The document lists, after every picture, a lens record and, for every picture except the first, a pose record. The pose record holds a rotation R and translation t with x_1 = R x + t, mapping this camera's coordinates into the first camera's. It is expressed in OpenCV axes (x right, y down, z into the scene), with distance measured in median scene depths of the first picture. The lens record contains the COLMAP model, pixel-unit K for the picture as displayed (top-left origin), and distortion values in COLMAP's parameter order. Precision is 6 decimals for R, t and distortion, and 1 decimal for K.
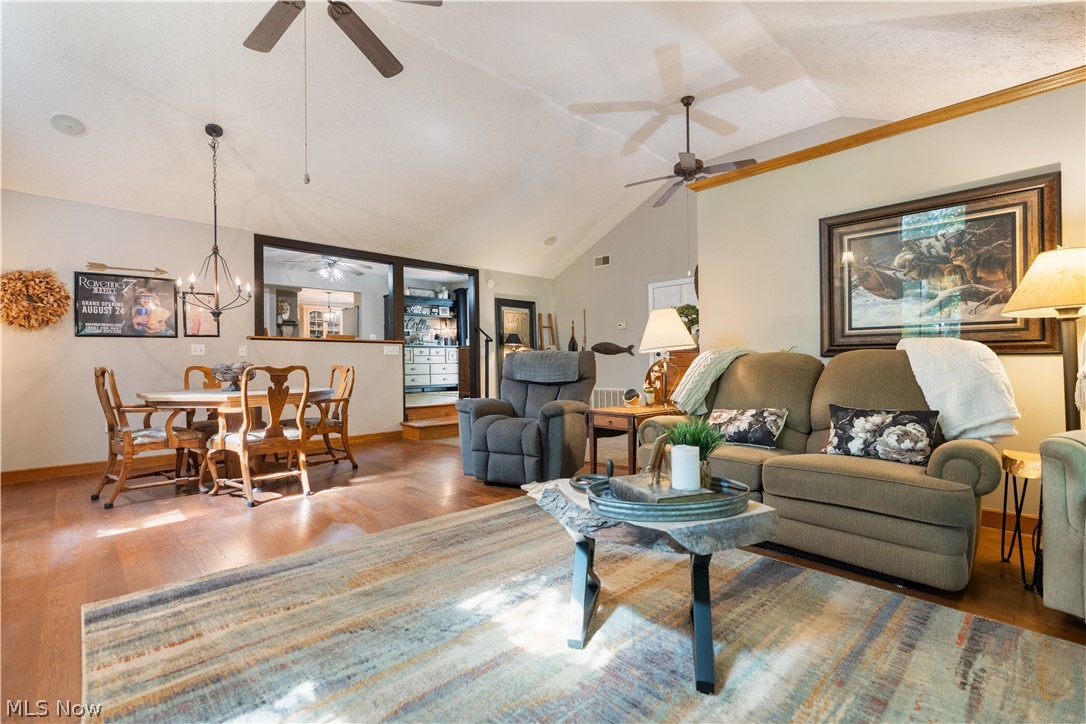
lens RADIAL K [[486.4, 0, 546.2], [0, 486.4, 364.2], [0, 0, 1]] dist [-0.006770, 0.001909]
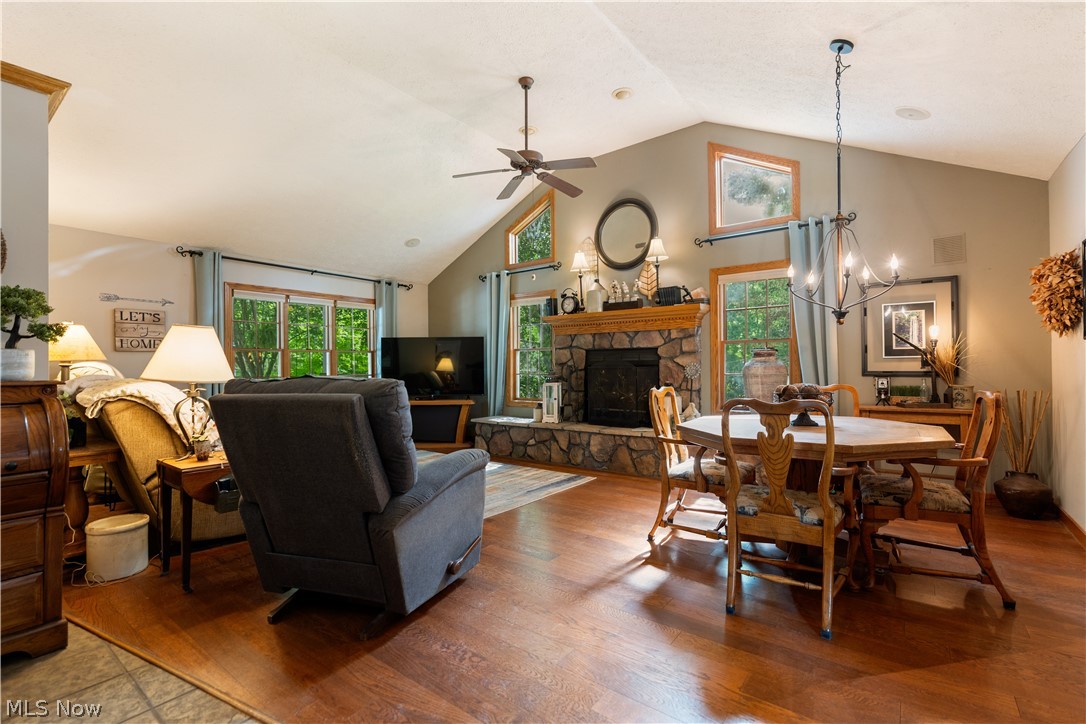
lens RADIAL K [[486.4, 0, 546.9], [0, 486.4, 362.9], [0, 0, 1]] dist [-0.006770, 0.001909]
pose [[-0.988753, 0.018611, -0.148392, -0.254696], [0.019767, 0.999785, -0.006318, -0.052814], [0.148243, -0.009180, -0.988908, 2.481145]]
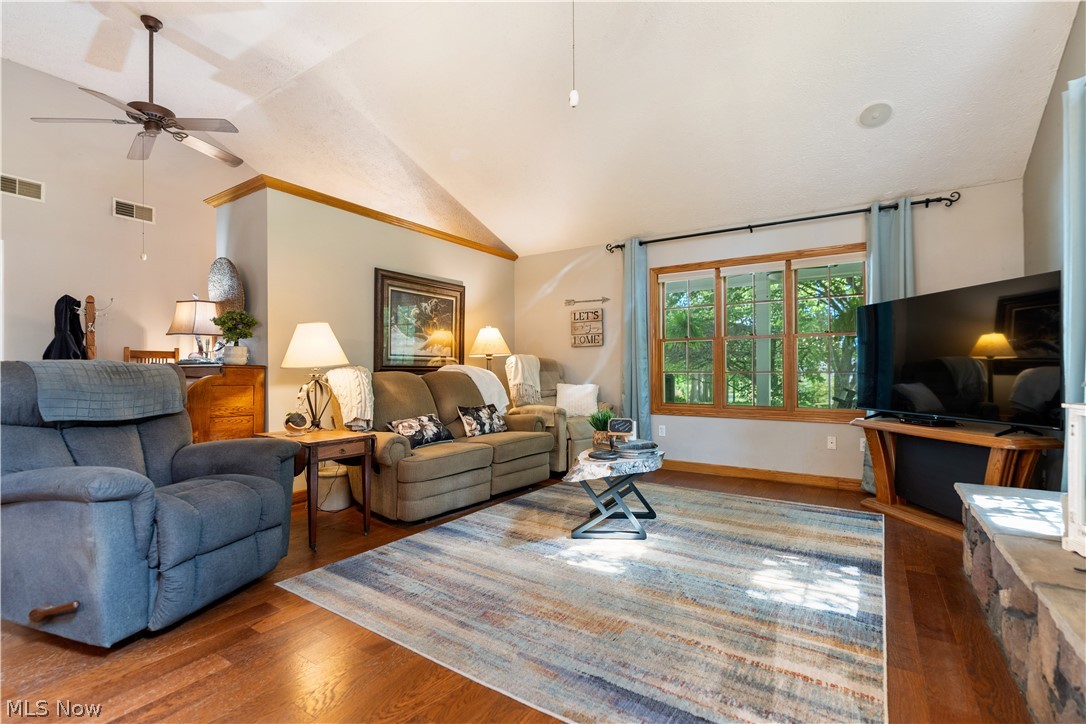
lens RADIAL K [[486.4, 0, 545.3], [0, 486.4, 369.4], [0, 0, 1]] dist [-0.006770, 0.001909]
pose [[-0.210940, 0.011686, 0.977429, -1.005099], [0.004128, 0.999930, -0.011064, -0.017374], [-0.977490, 0.001701, -0.210974, 1.064373]]
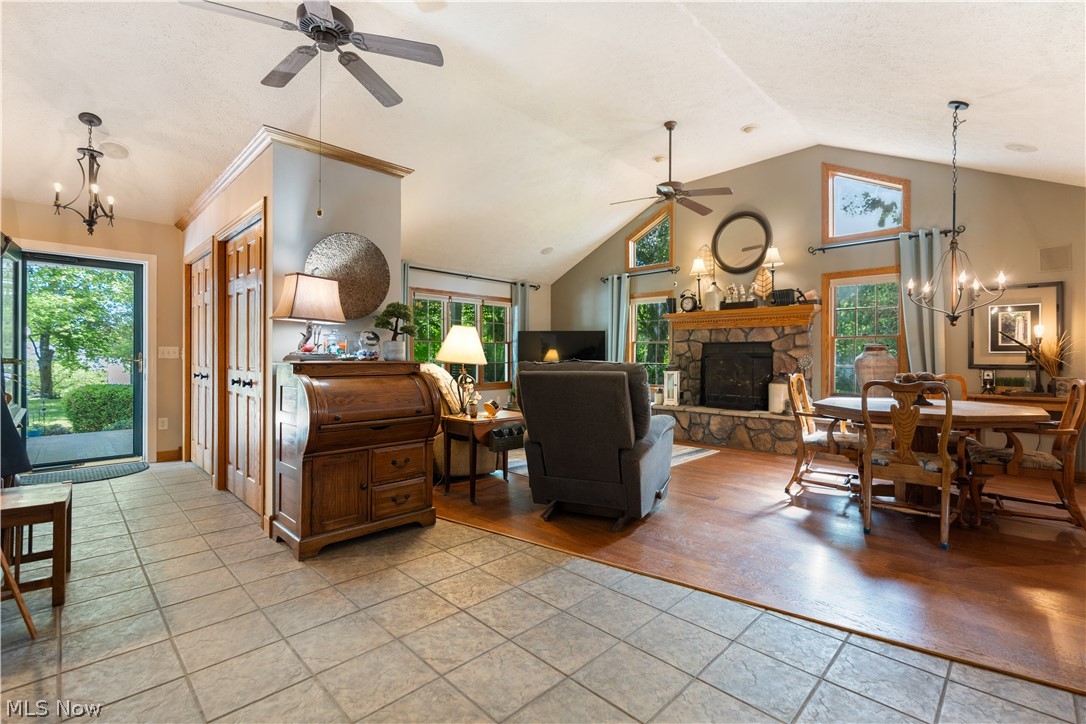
lens RADIAL K [[486.4, 0, 545.1], [0, 486.4, 356.7], [0, 0, 1]] dist [-0.006770, 0.001909]
pose [[-0.999829, 0.007063, -0.017081, 0.106007], [0.007105, 0.999972, -0.002400, -0.050992], [0.017064, -0.002521, -0.999851, 2.850206]]
